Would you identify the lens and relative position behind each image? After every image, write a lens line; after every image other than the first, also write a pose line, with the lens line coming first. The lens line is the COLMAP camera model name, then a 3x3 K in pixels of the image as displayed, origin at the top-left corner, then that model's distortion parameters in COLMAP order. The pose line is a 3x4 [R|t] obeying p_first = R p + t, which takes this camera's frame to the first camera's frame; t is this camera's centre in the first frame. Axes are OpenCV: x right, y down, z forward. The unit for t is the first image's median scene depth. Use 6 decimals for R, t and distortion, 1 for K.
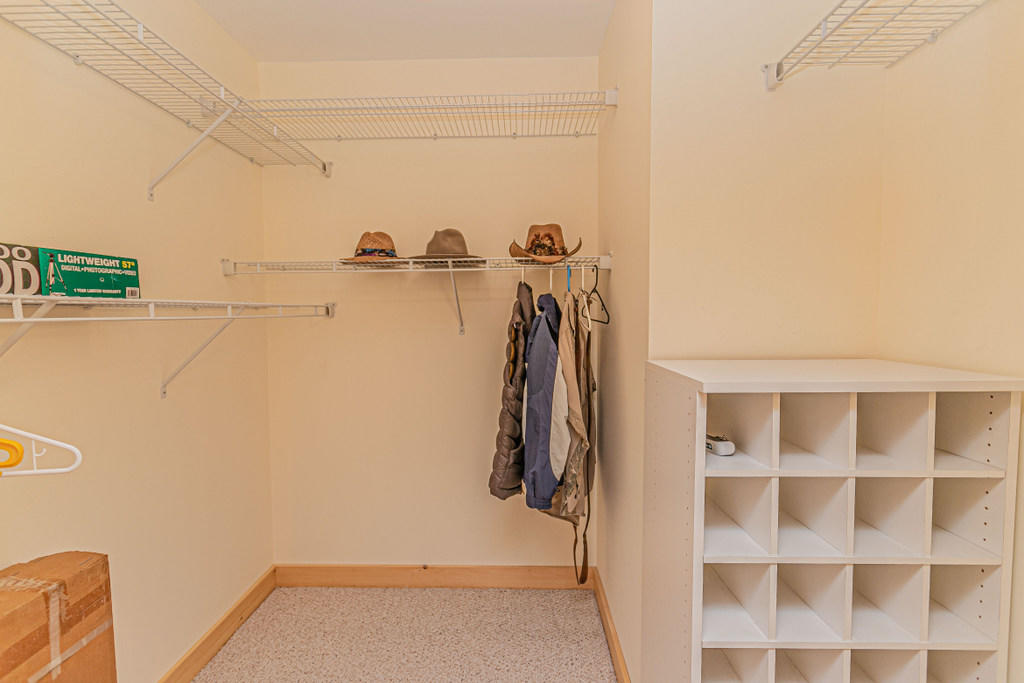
lens RADIAL K [[476.3, 0, 511.2], [0, 476.3, 341.4], [0, 0, 1]] dist [-0.000943, -0.000258]
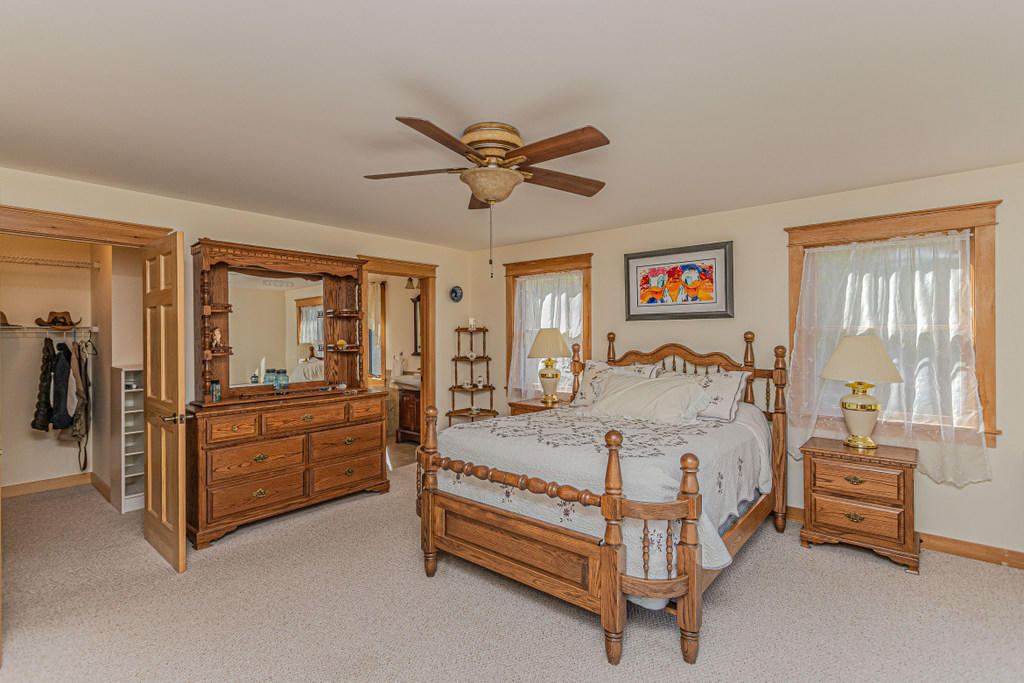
lens RADIAL K [[476.3, 0, 508.6], [0, 476.3, 340.5], [0, 0, 1]] dist [-0.000943, -0.000258]
pose [[0.628451, -0.000031, 0.777850, -0.354769], [0.043359, 0.998447, -0.034992, 0.060833], [-0.776640, 0.055718, 0.627476, -2.099152]]
